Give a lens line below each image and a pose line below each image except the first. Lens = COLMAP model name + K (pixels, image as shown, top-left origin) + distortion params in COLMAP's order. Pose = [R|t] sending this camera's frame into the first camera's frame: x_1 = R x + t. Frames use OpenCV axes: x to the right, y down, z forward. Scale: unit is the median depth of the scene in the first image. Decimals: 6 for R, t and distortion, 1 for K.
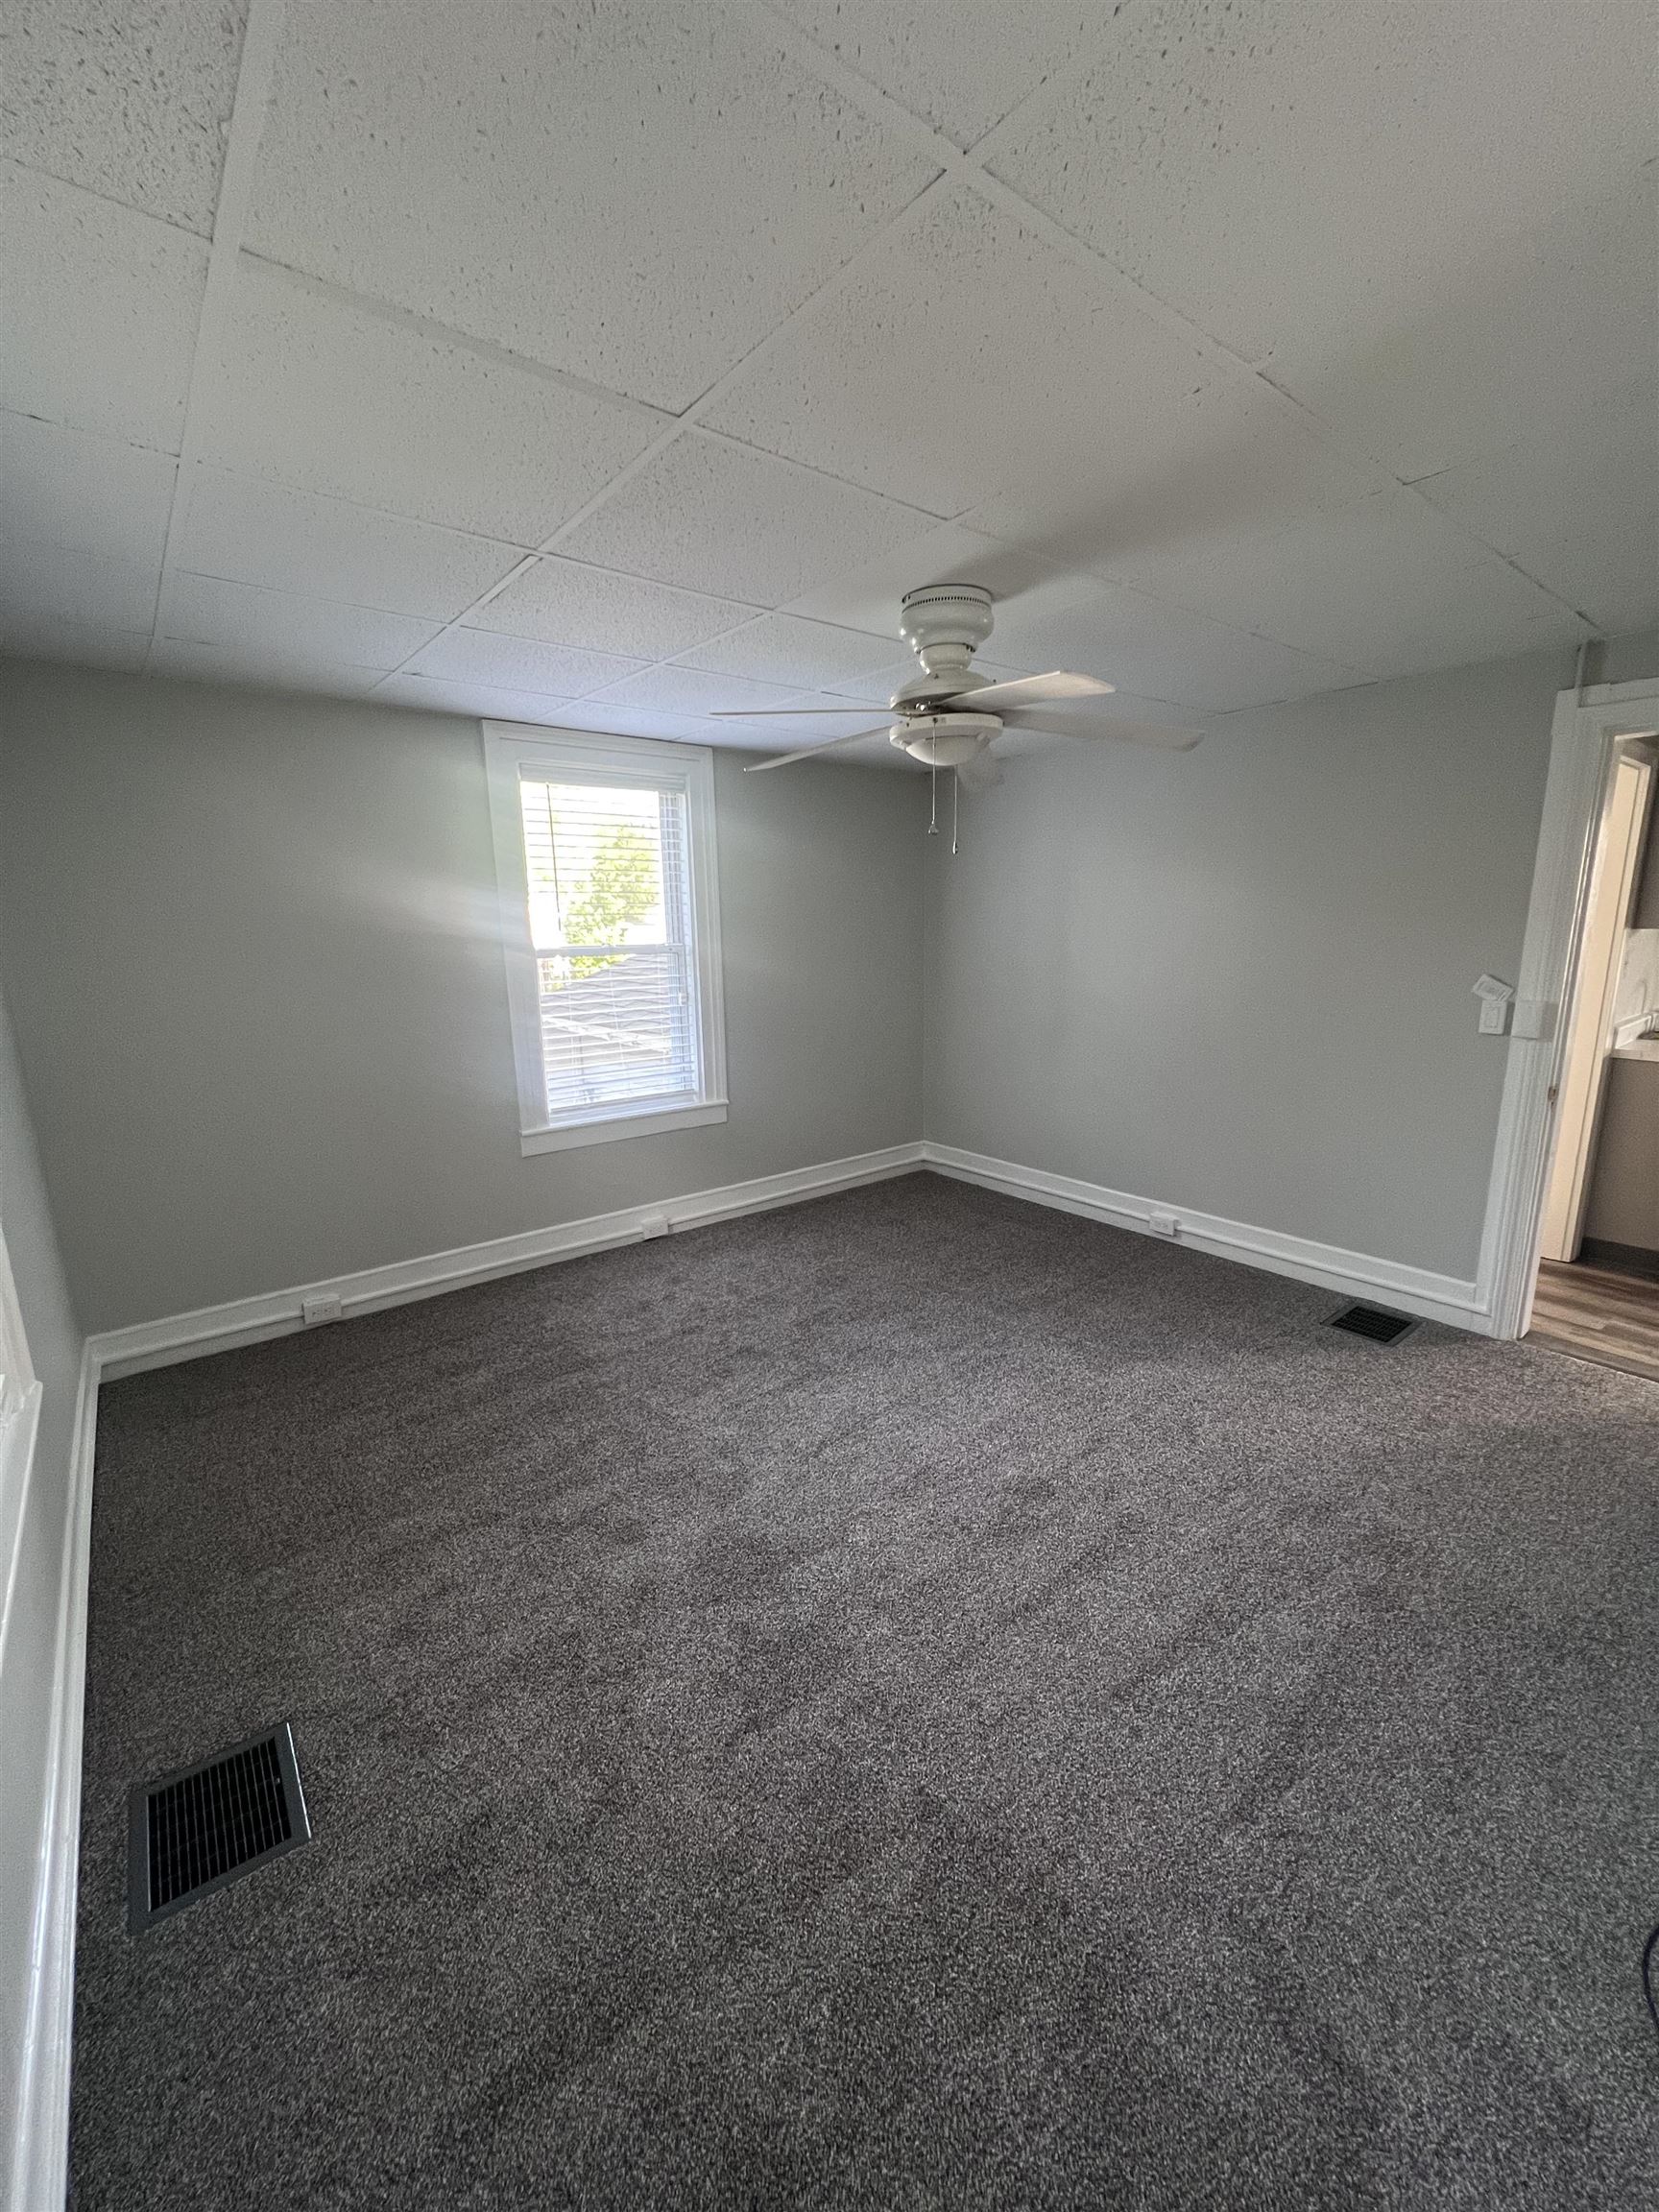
lens RADIAL K [[879.9, 0, 851.4], [0, 879.9, 1107.8], [0, 0, 1]] dist [-0.002758, 0.000287]
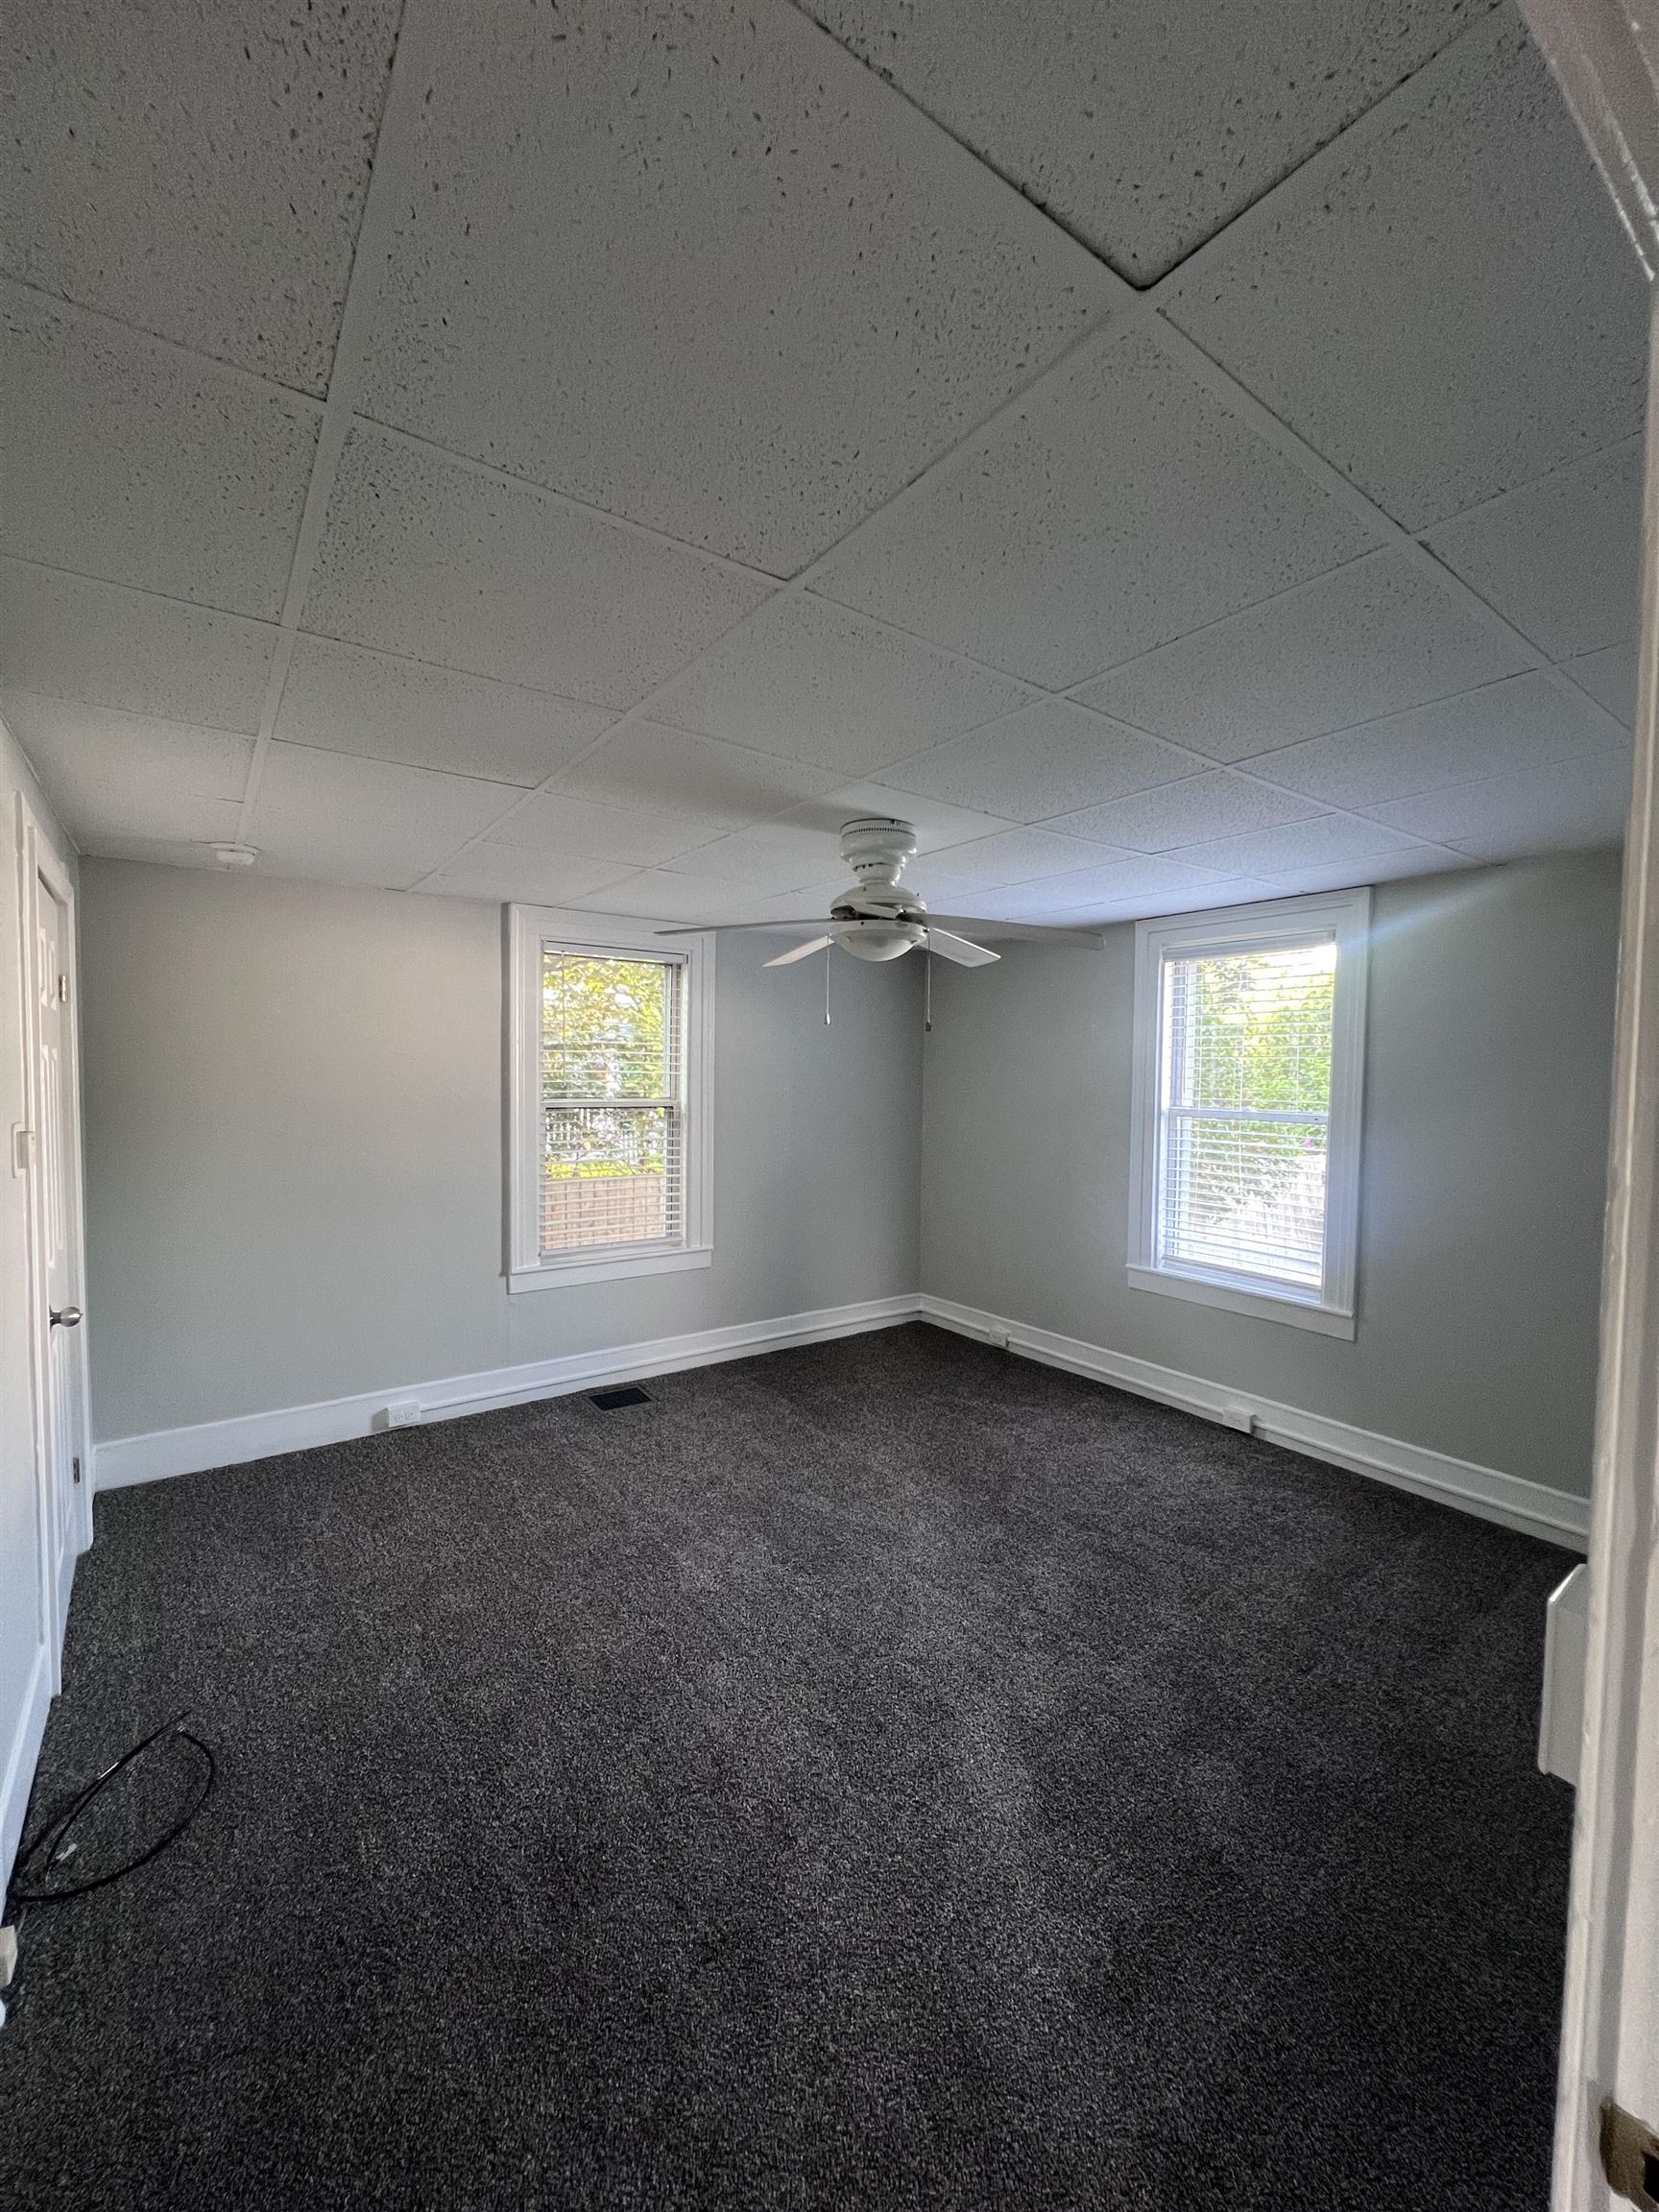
lens RADIAL K [[879.9, 0, 849.5], [0, 879.9, 1109.5], [0, 0, 1]] dist [-0.002758, 0.000287]
pose [[-0.047815, 0.047588, -0.997722, 0.724855], [-0.234210, 0.970483, 0.057513, -0.138864], [0.971009, 0.236427, -0.035258, 0.609819]]
